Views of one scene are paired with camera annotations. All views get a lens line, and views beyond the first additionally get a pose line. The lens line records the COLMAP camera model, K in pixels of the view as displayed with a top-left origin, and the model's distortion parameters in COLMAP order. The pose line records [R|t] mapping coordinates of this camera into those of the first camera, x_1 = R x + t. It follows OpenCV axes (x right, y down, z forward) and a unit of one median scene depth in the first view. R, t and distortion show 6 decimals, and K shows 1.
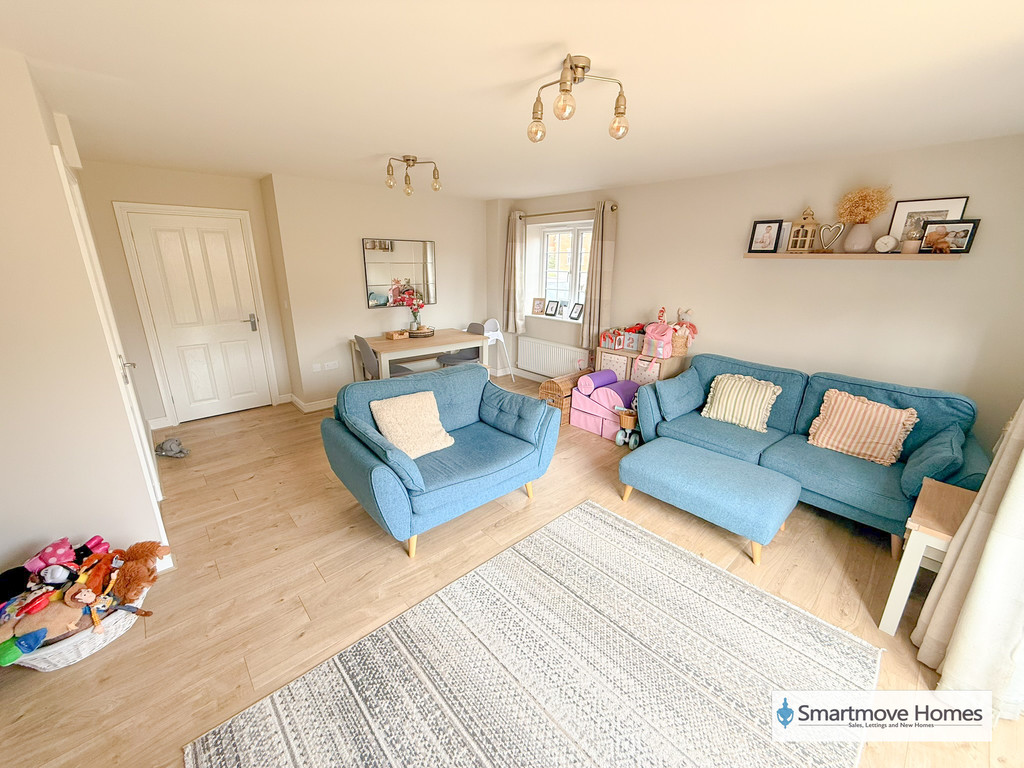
lens RADIAL K [[407.8, 0, 510.5], [0, 407.8, 382.7], [0, 0, 1]] dist [0.000052, 0.000331]
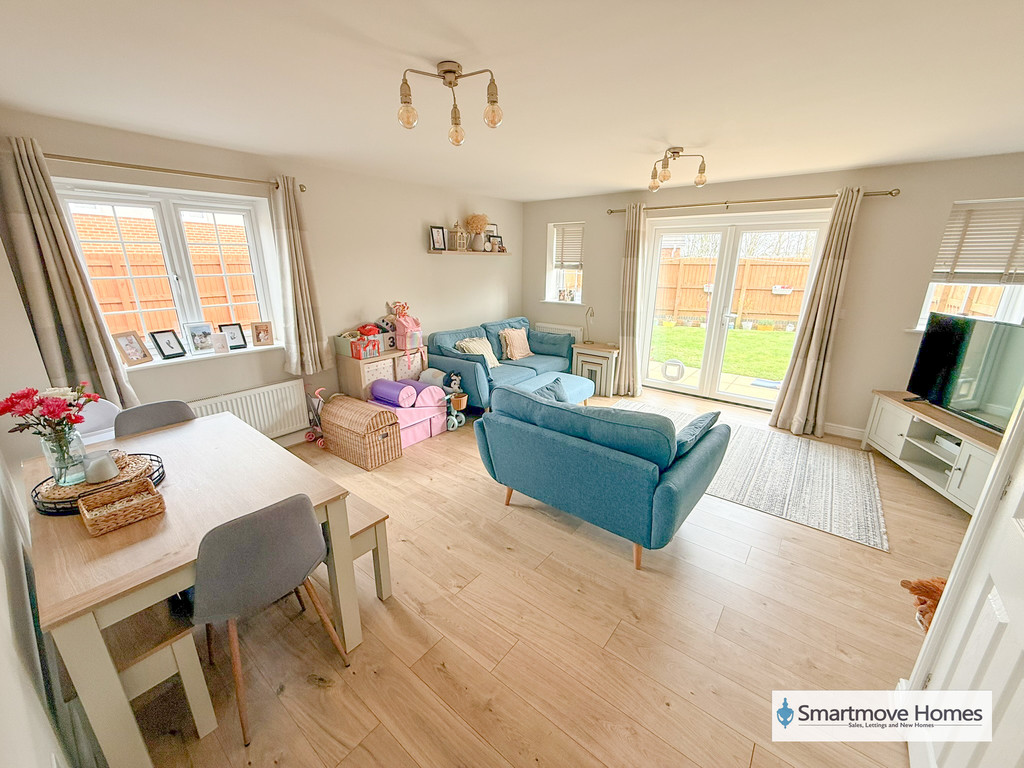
lens RADIAL K [[403.8, 0, 509.3], [0, 403.8, 377.3], [0, 0, 1]] dist [0.000549, 0.000108]
pose [[-0.156339, -0.294819, 0.942677, -0.828991], [0.279550, 0.902180, 0.328517, -0.321080], [-0.947317, 0.314885, -0.058629, 1.016192]]
